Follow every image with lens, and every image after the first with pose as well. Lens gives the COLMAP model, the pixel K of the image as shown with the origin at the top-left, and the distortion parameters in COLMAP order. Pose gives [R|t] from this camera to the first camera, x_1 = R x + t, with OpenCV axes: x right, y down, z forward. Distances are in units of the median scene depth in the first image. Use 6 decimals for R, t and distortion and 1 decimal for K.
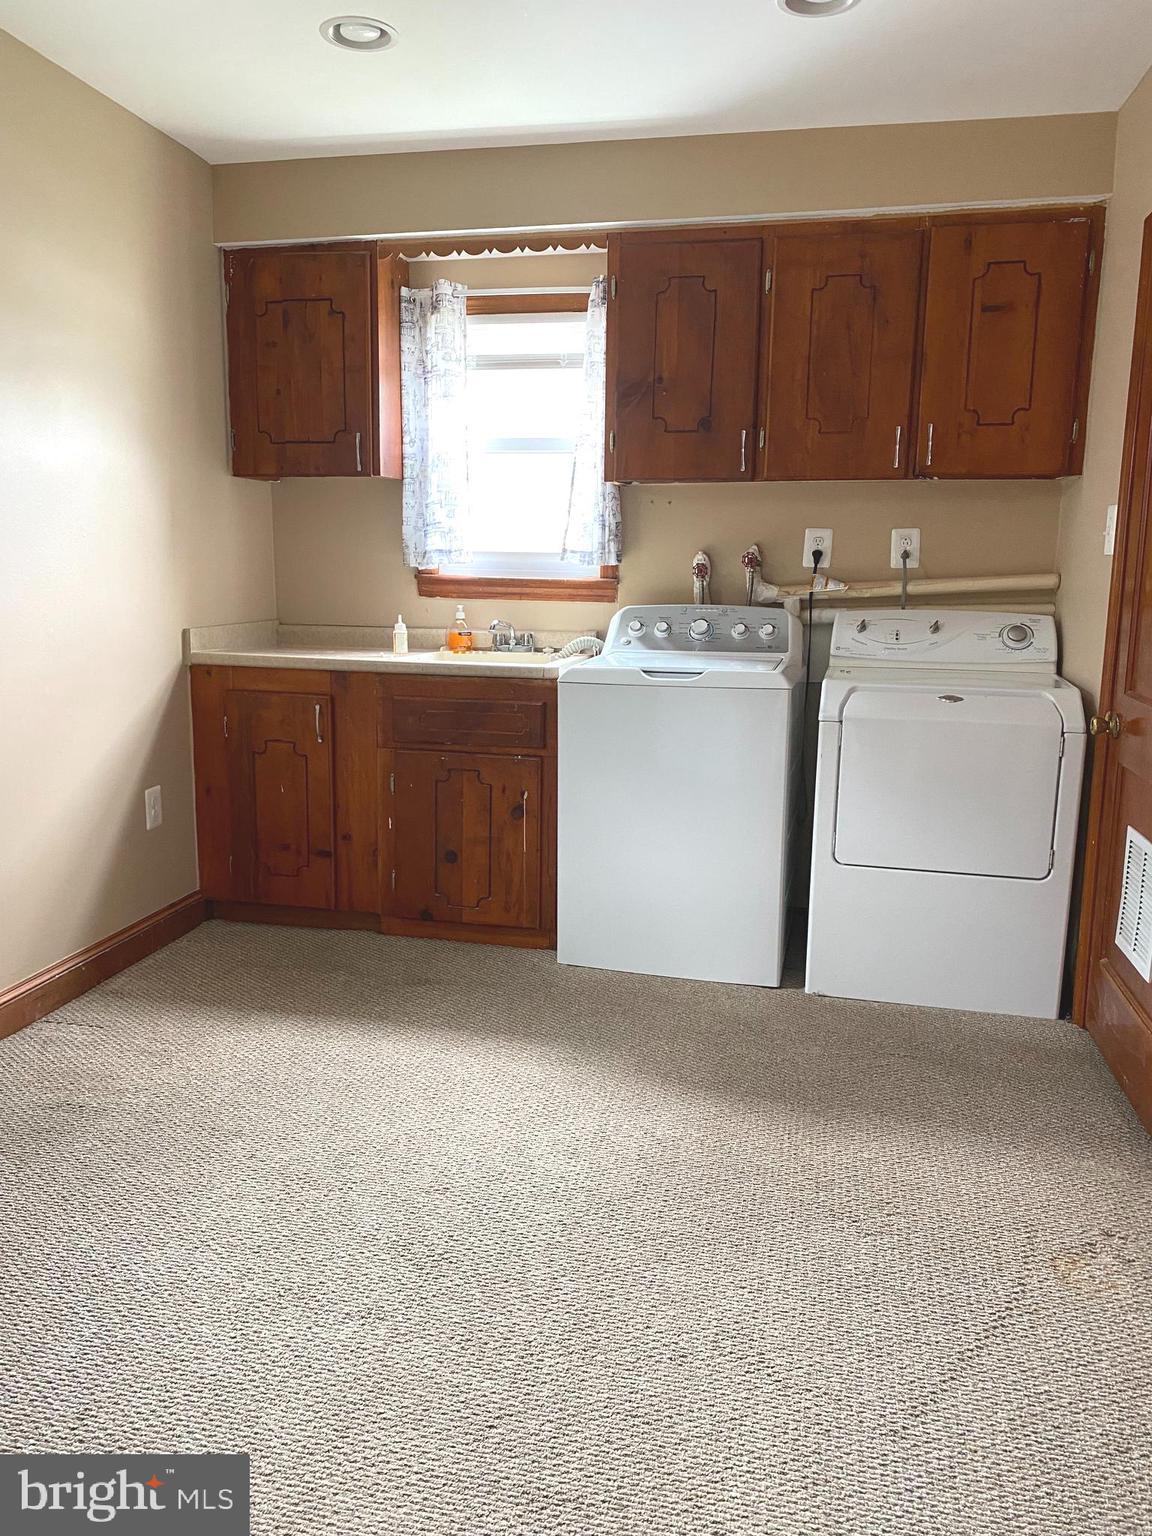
lens RADIAL K [[1170.2, 0, 561.3], [0, 1170.2, 782.4], [0, 0, 1]] dist [-0.006055, -0.016037]
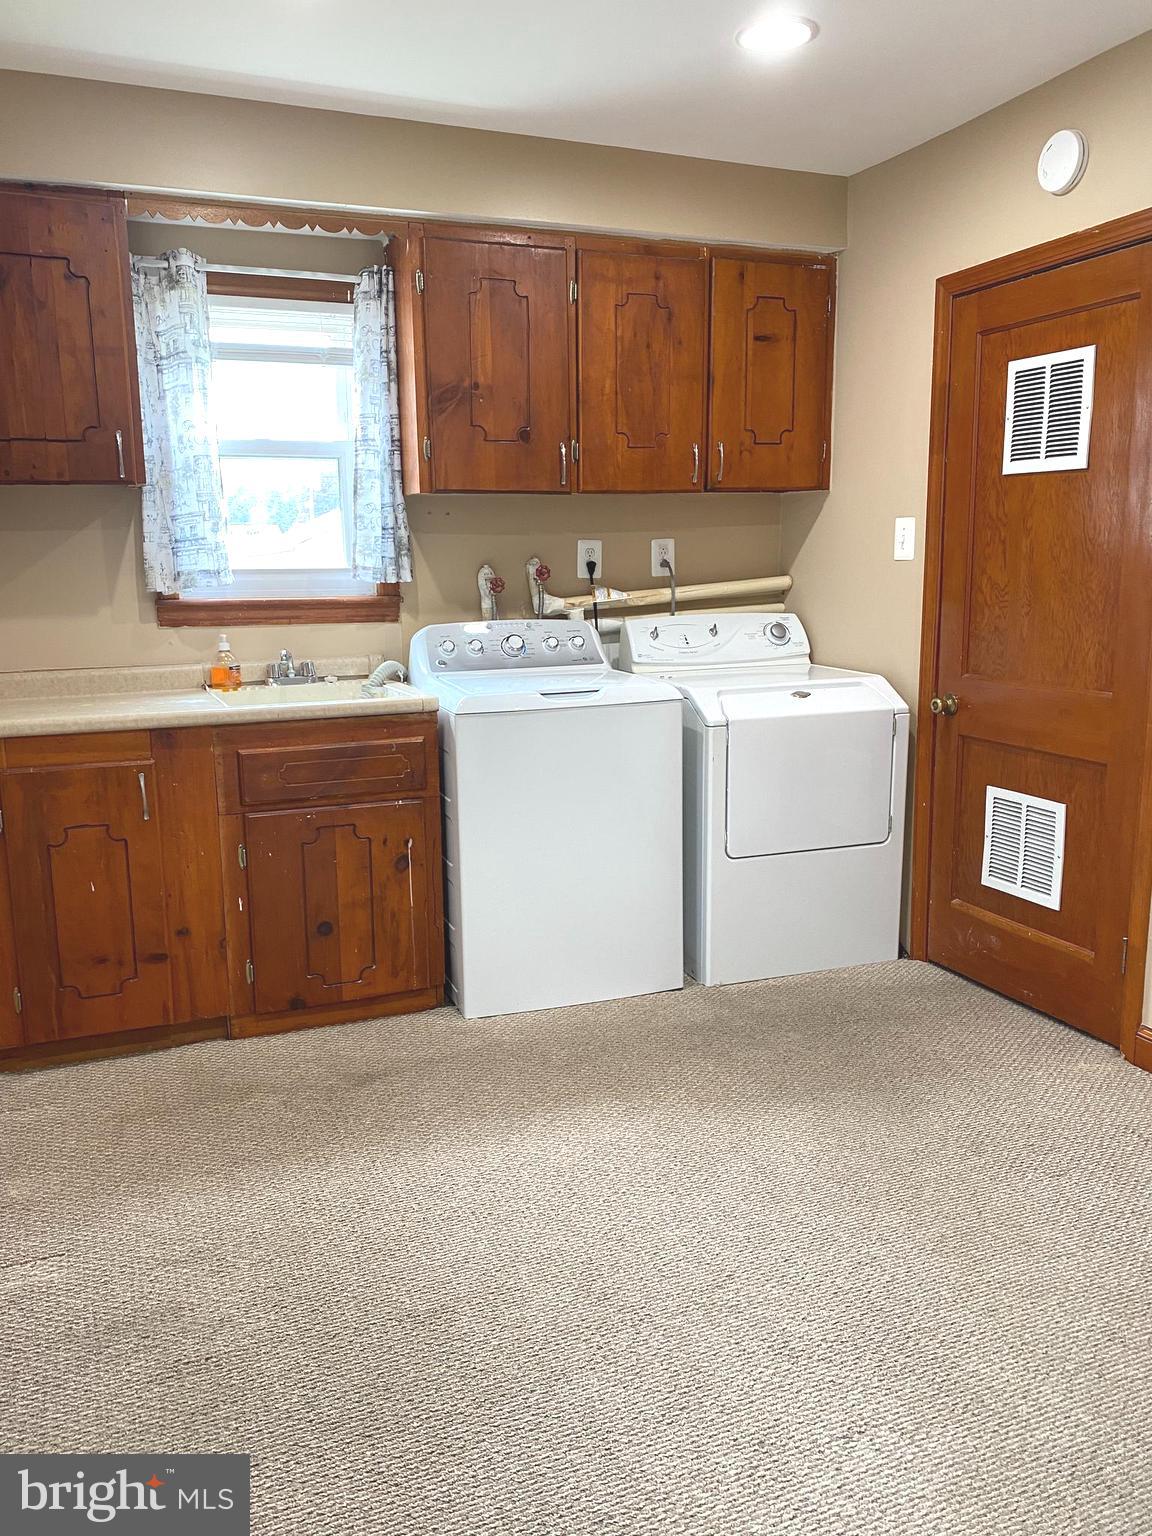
lens RADIAL K [[1170.2, 0, 579.4], [0, 1170.2, 777.4], [0, 0, 1]] dist [-0.006055, -0.016037]
pose [[0.822995, -0.128406, 0.553345, -0.401096], [0.130043, 0.990836, 0.036515, -0.053696], [-0.552963, 0.041907, 0.832151, 0.178210]]
